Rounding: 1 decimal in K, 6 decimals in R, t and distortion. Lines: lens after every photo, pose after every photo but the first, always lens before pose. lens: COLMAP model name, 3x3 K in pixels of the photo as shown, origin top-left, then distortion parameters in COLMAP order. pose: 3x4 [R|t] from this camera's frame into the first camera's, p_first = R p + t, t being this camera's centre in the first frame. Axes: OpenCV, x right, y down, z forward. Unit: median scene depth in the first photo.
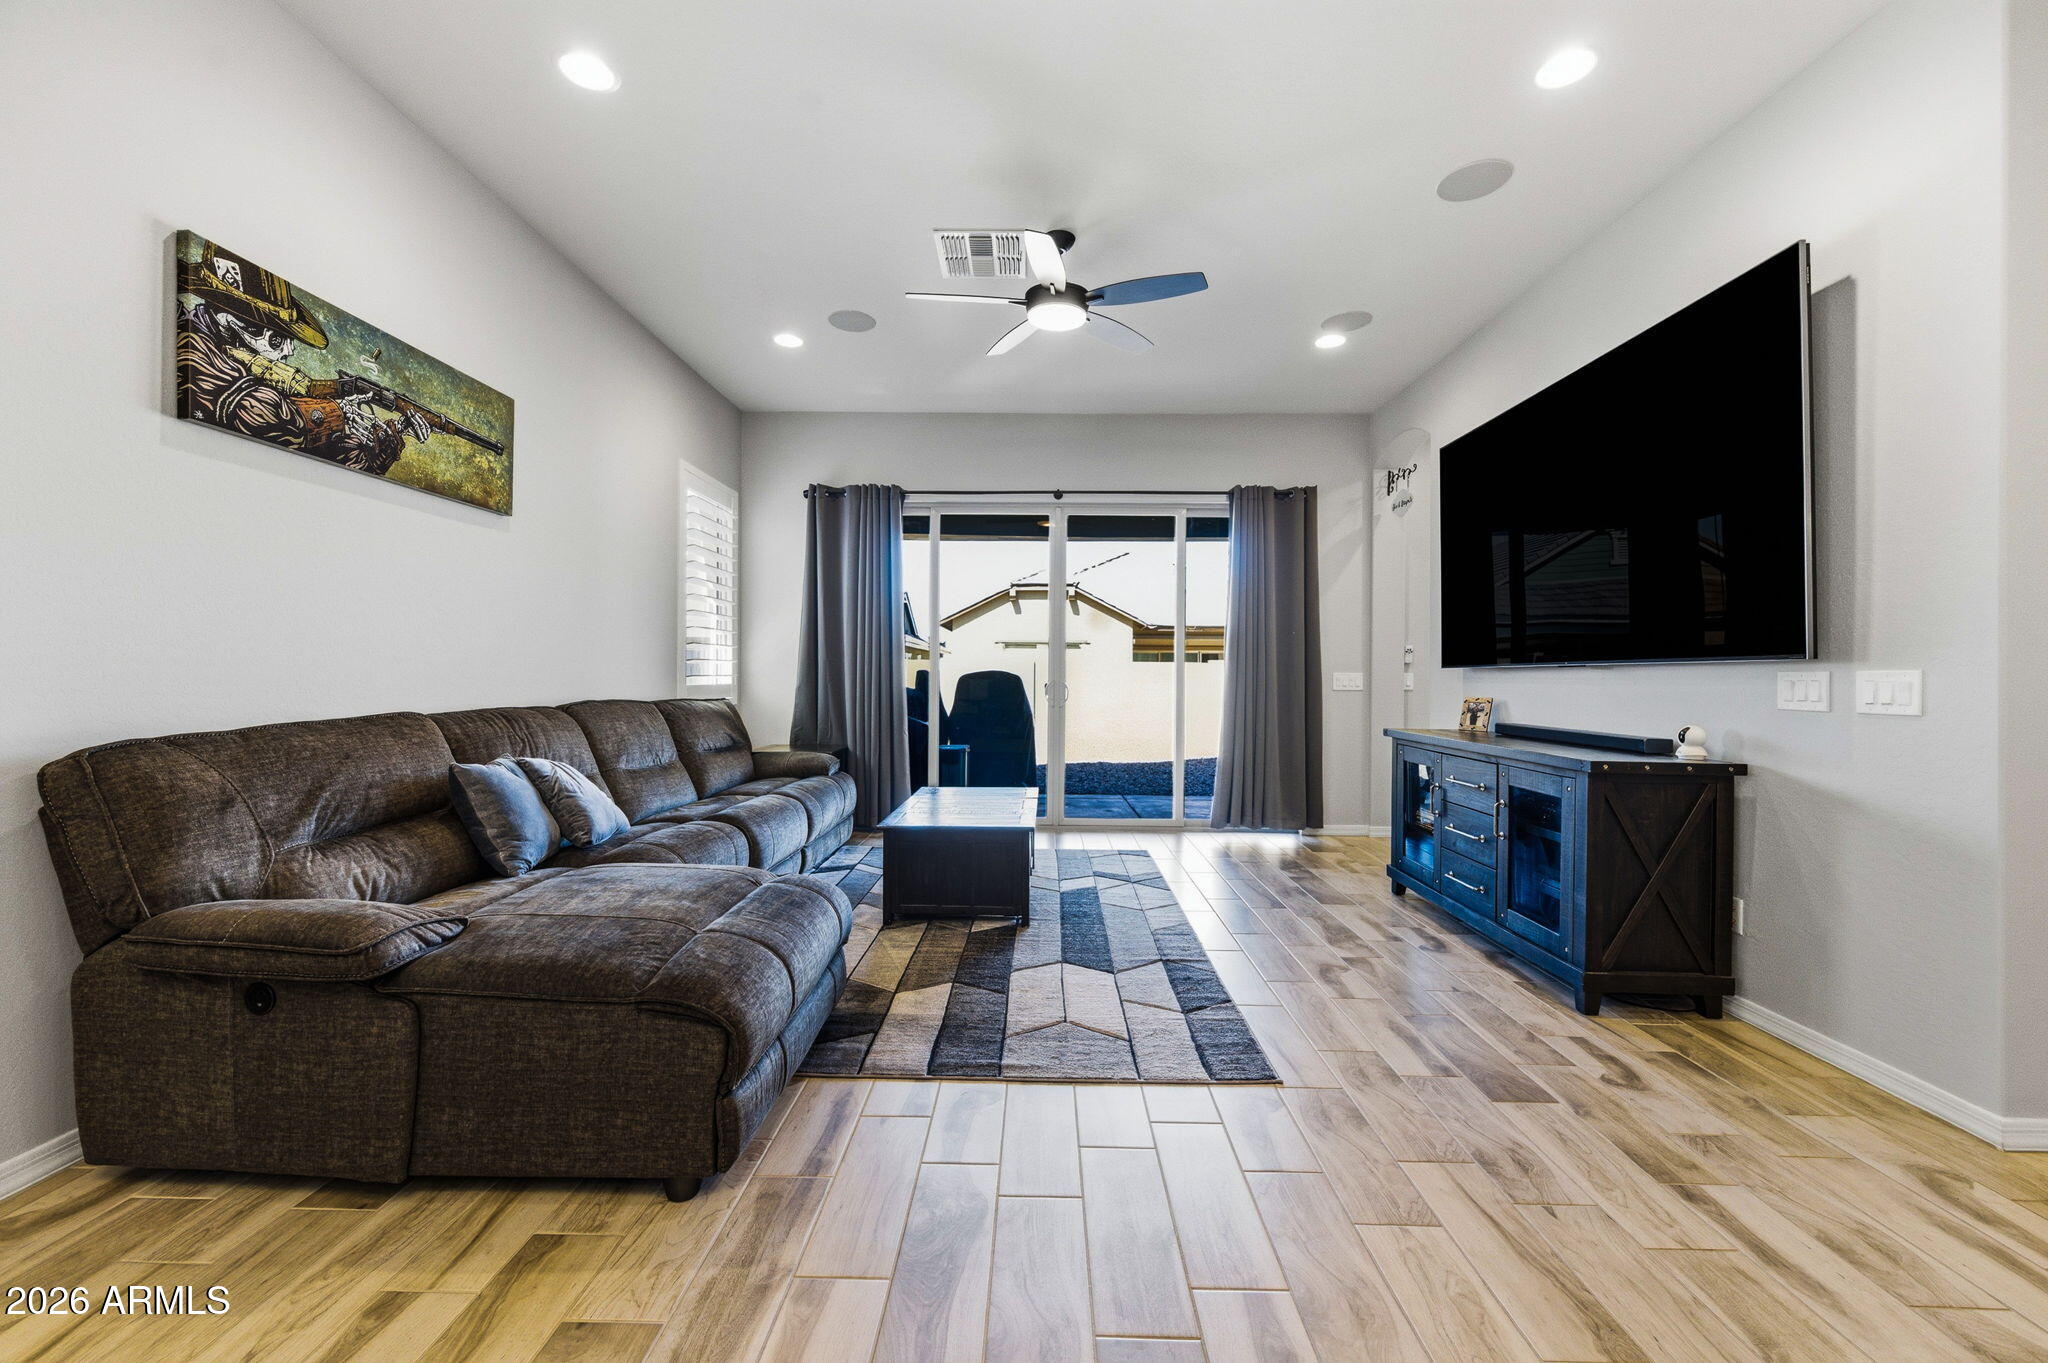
lens RADIAL K [[812.9, 0, 1028.4], [0, 812.9, 672.7], [0, 0, 1]] dist [0.000107, -0.000233]
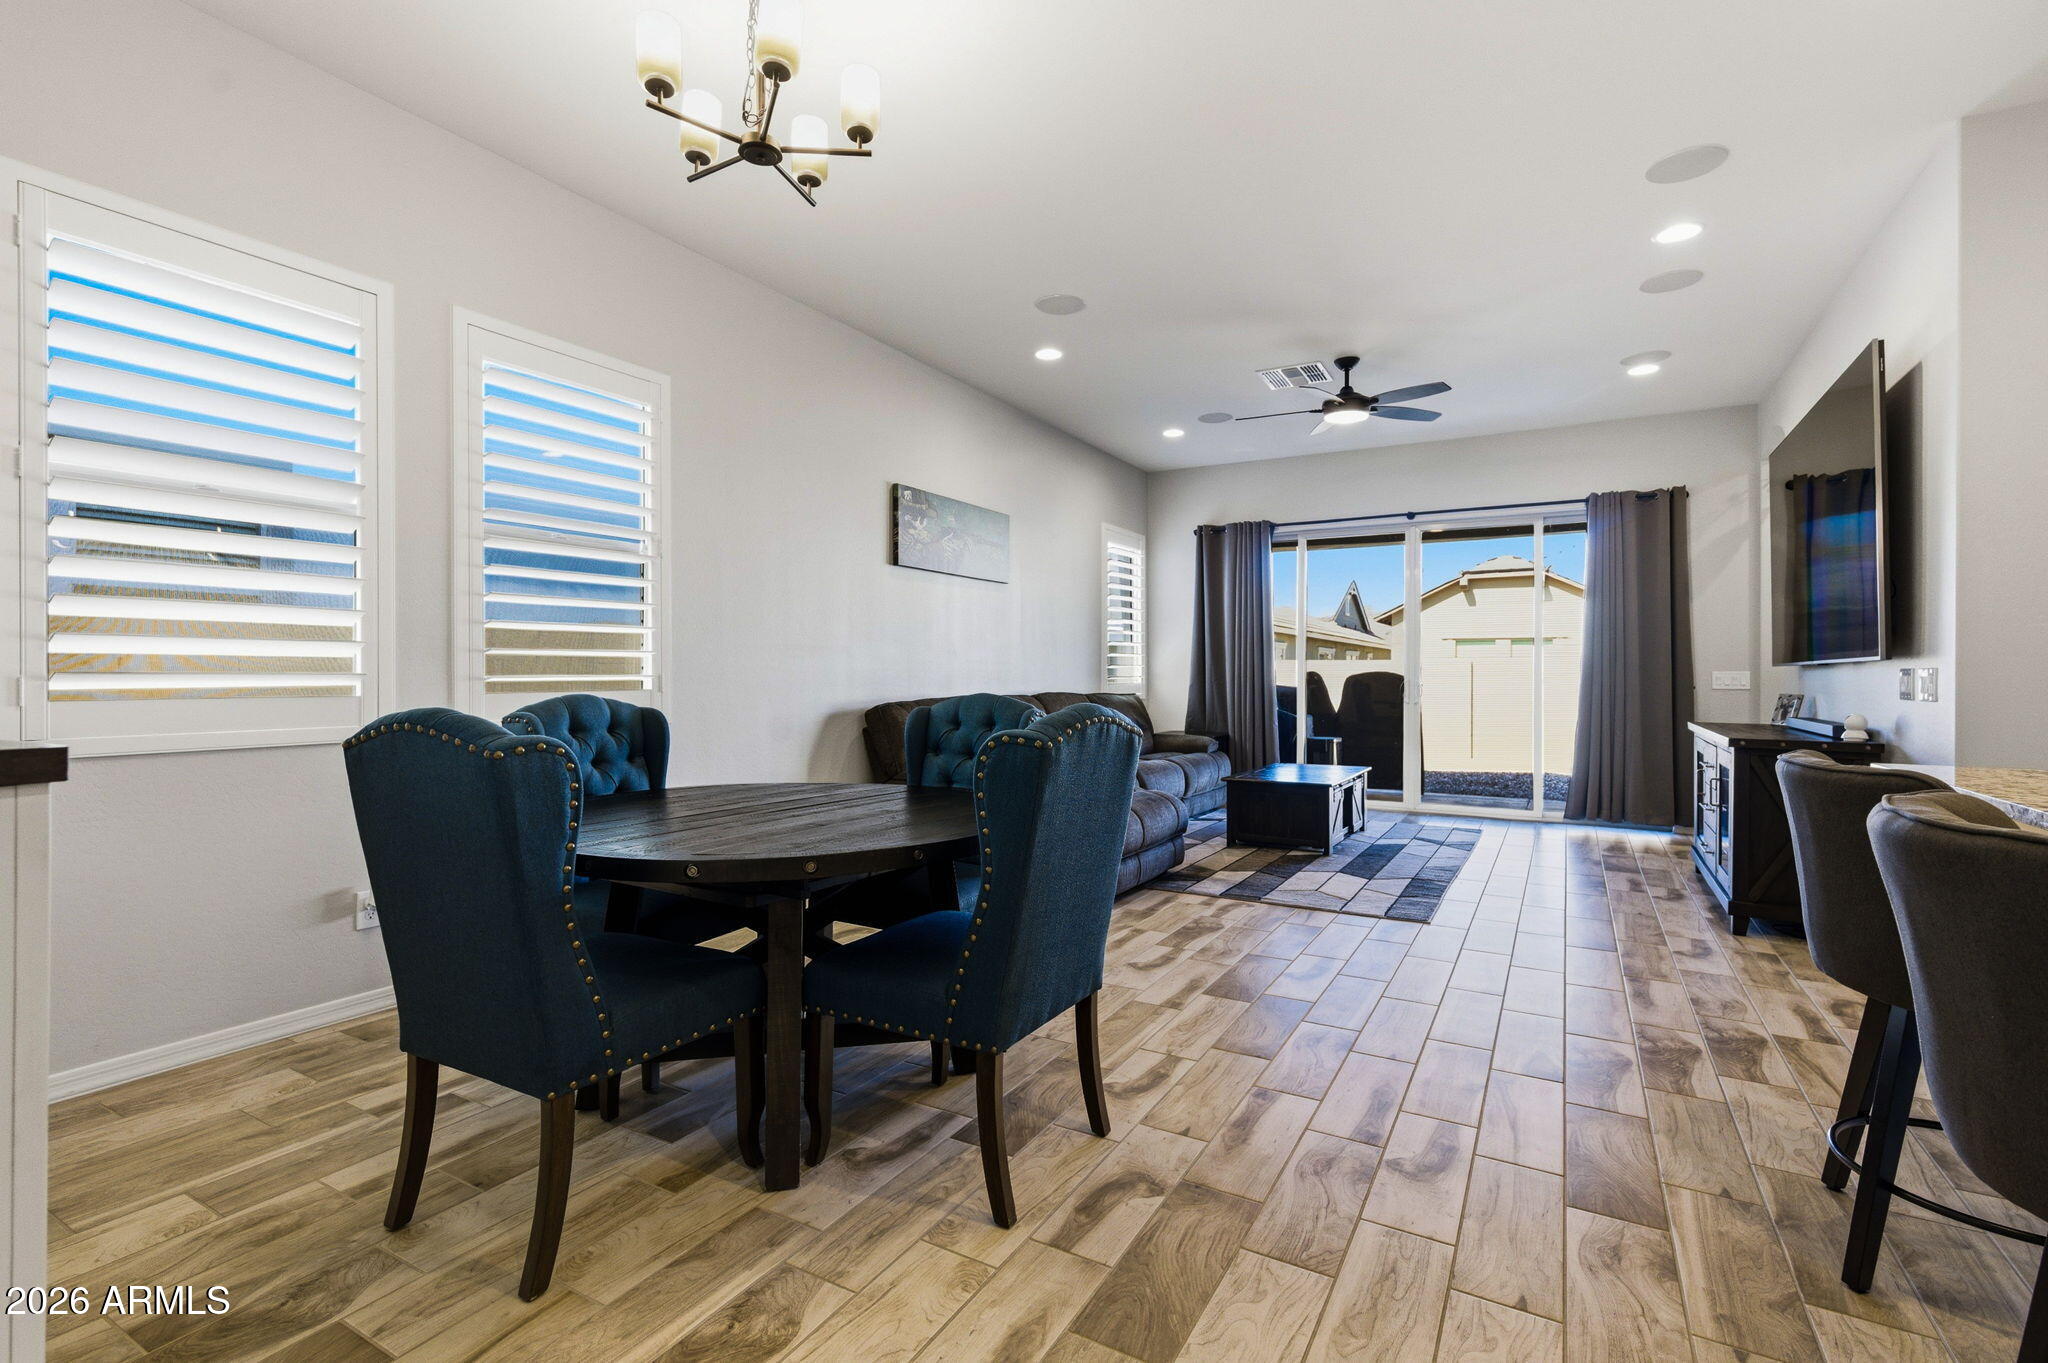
lens RADIAL K [[940.8, 0, 1025.1], [0, 940.8, 672.9], [0, 0, 1]] dist [0.013571, 0.000232]
pose [[0.875388, -0.005389, -0.483391, 0.431450], [0.004789, 0.999985, -0.002476, 0.000970], [0.483398, -0.000148, 0.875401, -0.879528]]
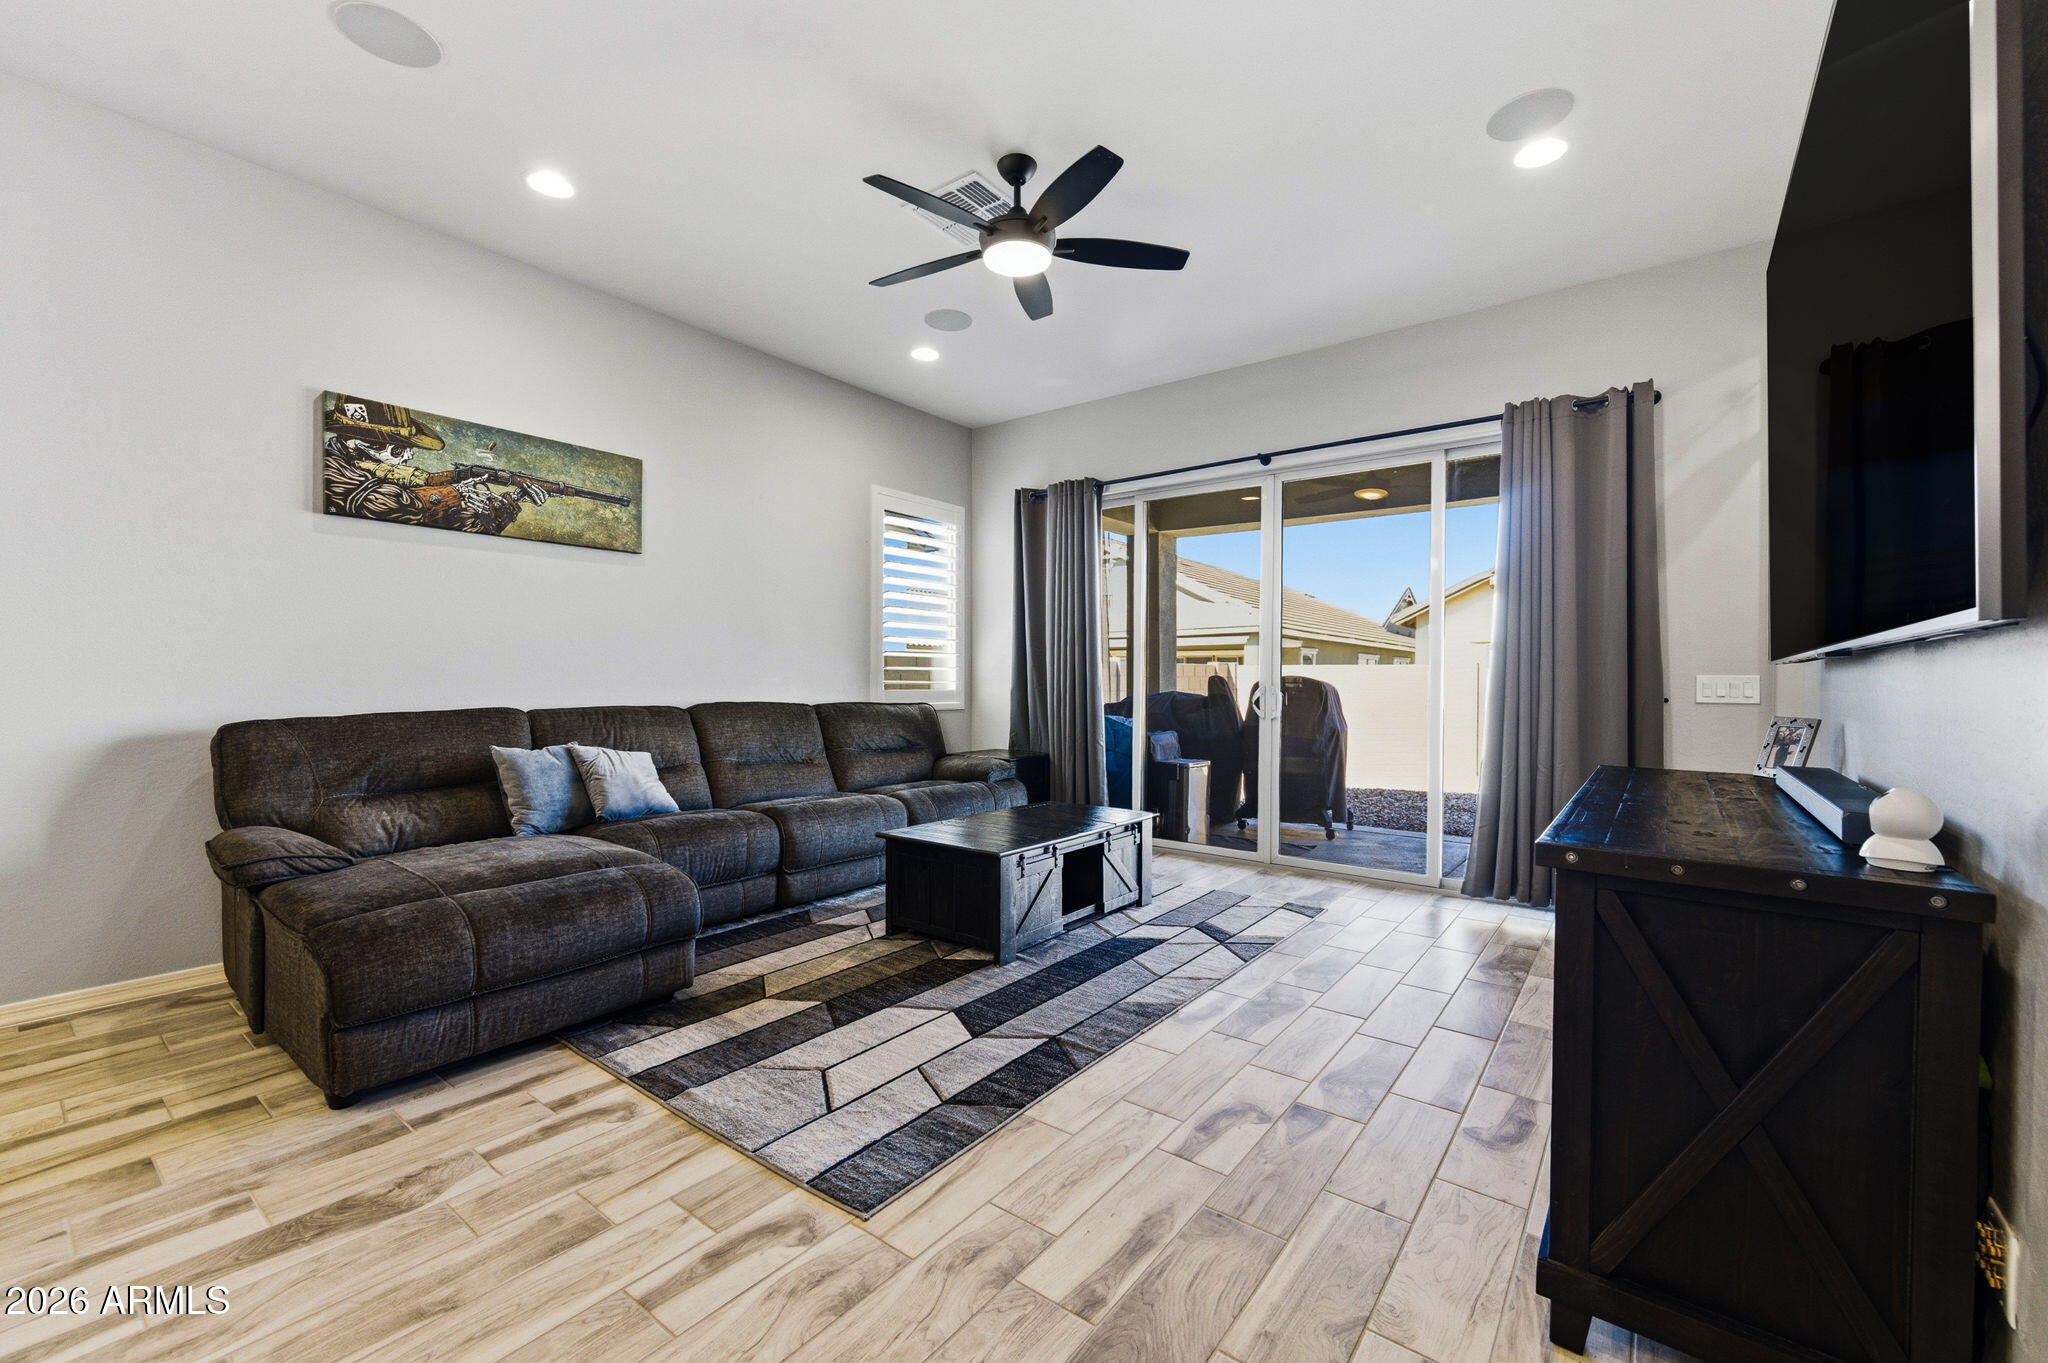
lens RADIAL K [[828.3, 0, 1027.8], [0, 828.3, 688.5], [0, 0, 1]] dist [0.001739, -0.000005]
pose [[0.804157, 0.002636, -0.594411, 0.733314], [0.003043, 0.999959, 0.008550, 0.007361], [0.594409, -0.008684, 0.804116, 0.397257]]
